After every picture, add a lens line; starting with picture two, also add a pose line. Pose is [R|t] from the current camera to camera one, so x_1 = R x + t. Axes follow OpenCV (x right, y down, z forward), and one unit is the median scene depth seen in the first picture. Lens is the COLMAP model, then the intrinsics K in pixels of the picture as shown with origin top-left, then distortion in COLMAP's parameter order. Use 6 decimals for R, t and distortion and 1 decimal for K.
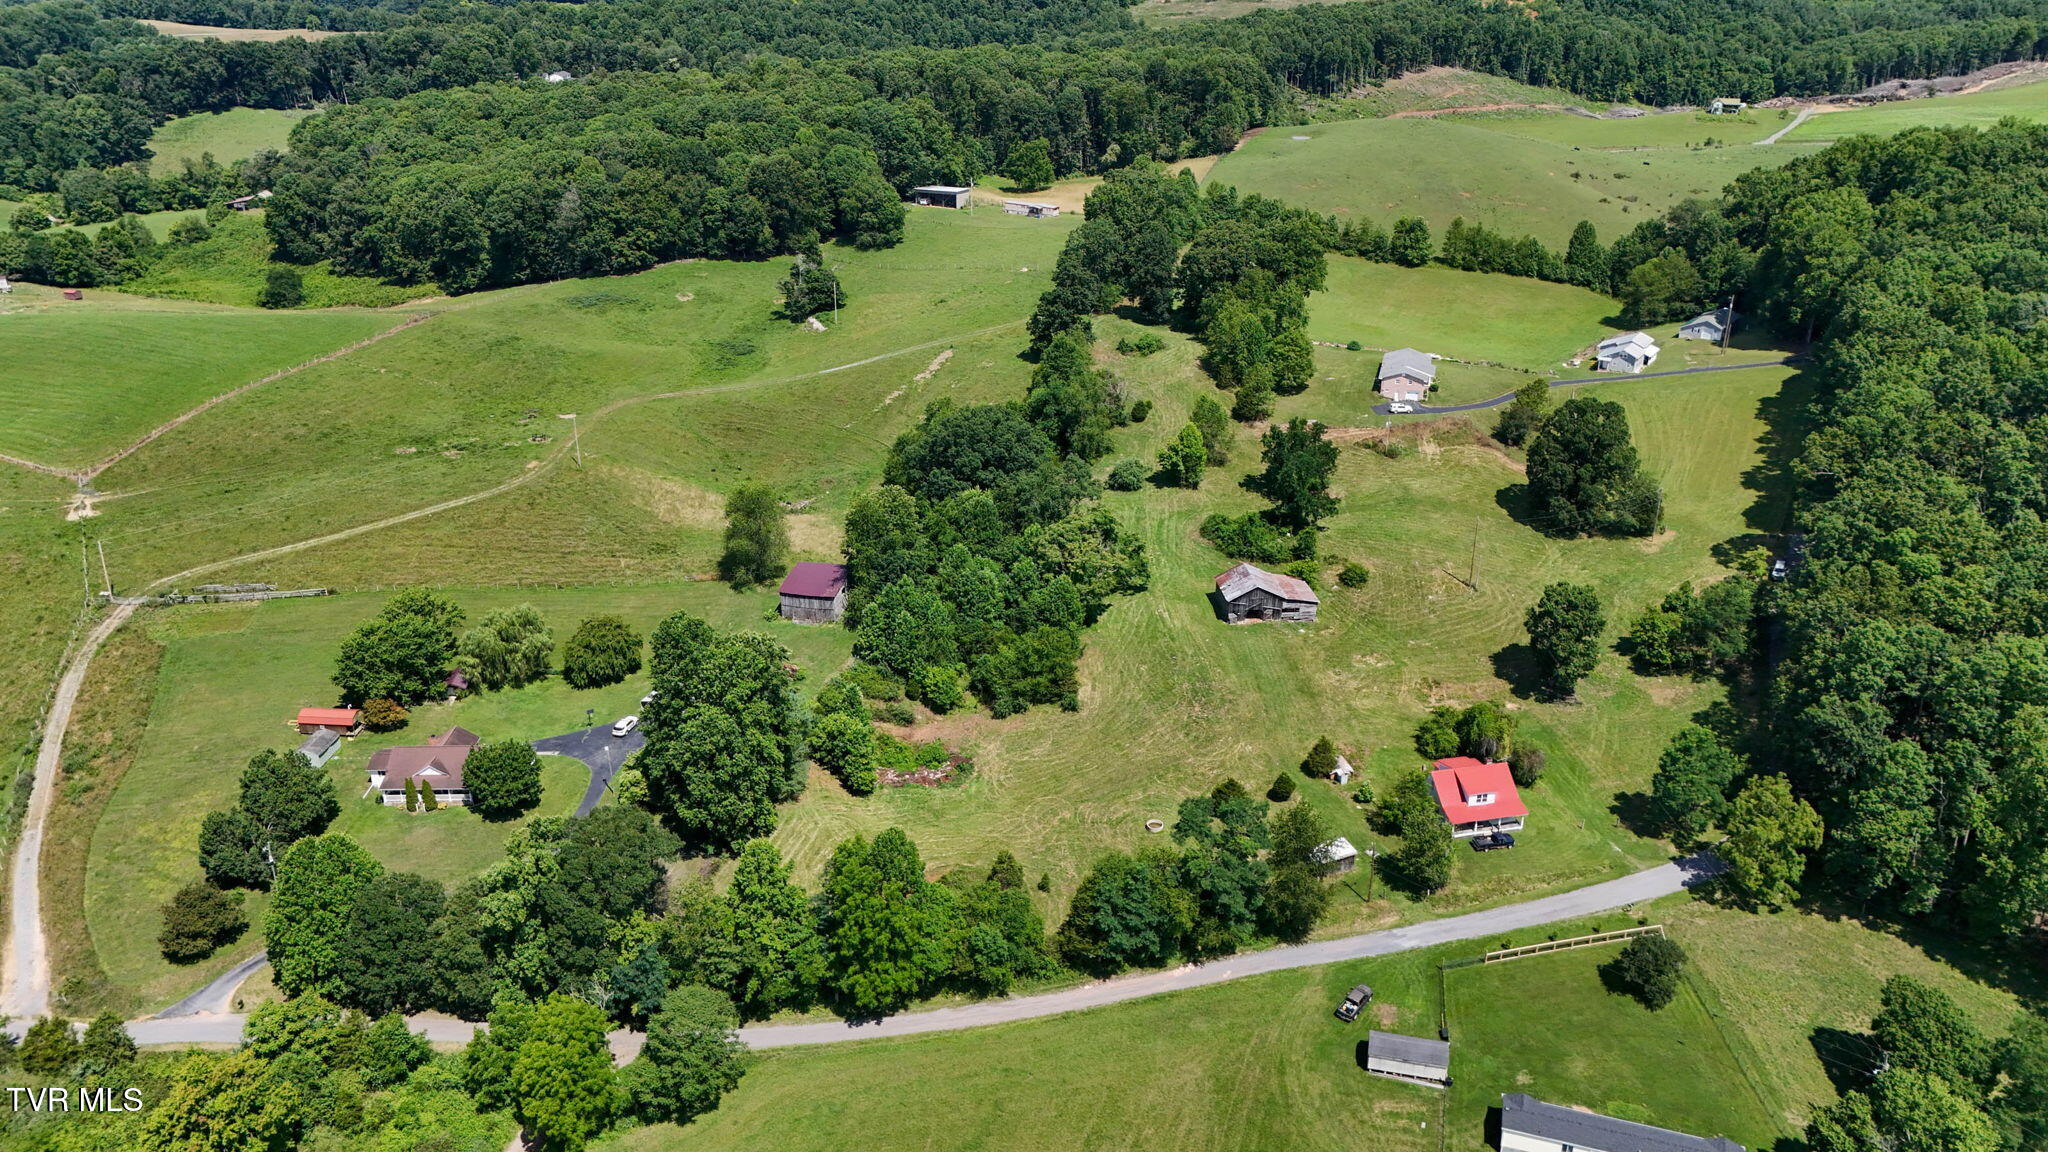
lens RADIAL K [[1494.1, 0, 1025.9], [0, 1494.1, 574.8], [0, 0, 1]] dist [0.077520, -0.076634]
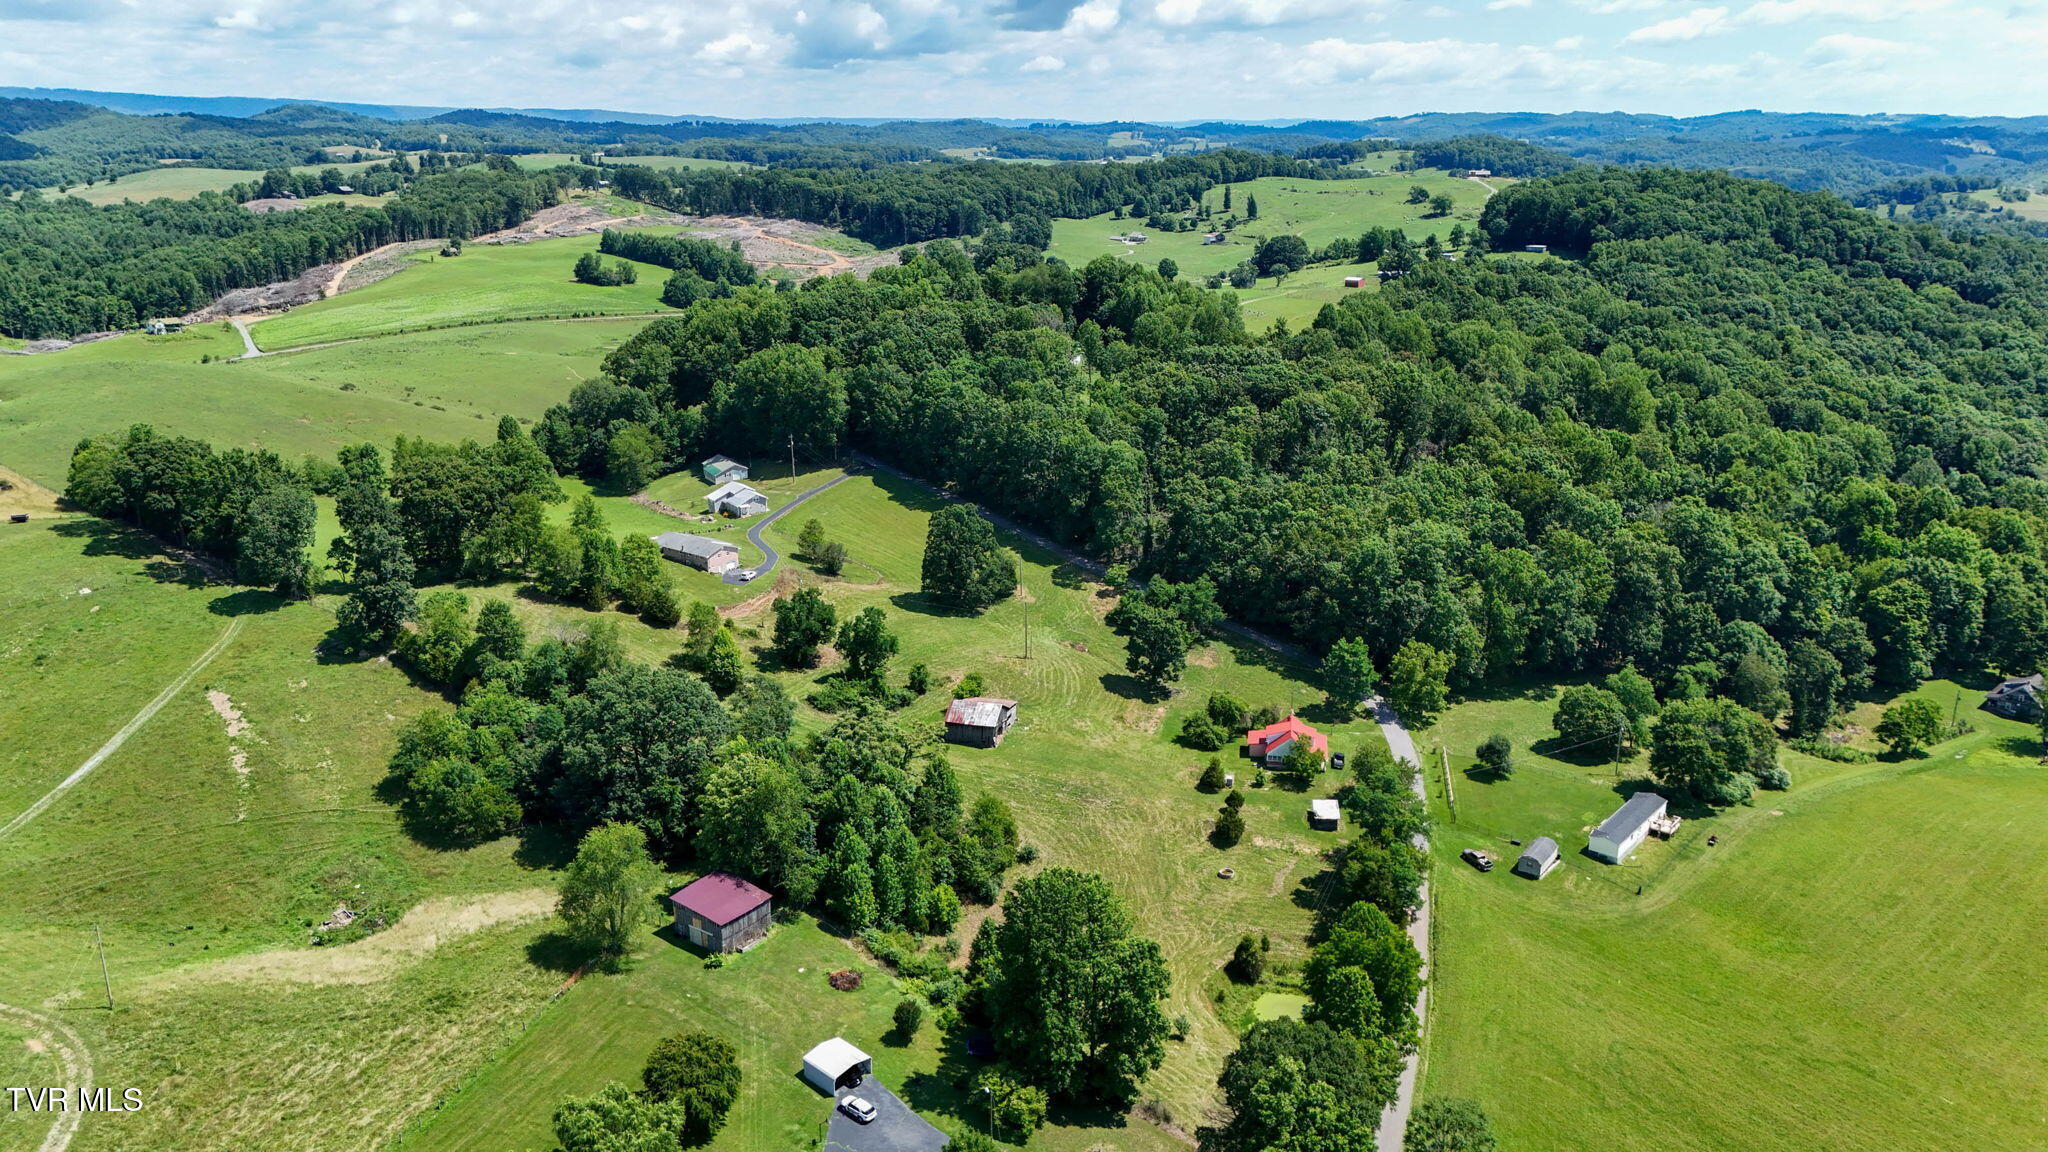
lens RADIAL K [[1494.1, 0, 1025.9], [0, 1494.1, 574.8], [0, 0, 1]] dist [0.077520, -0.076634]
pose [[0.390880, -0.263470, 0.881928, -0.355587], [0.376287, 0.920173, 0.108121, -0.087540], [-0.840012, 0.289596, 0.458818, 0.195897]]
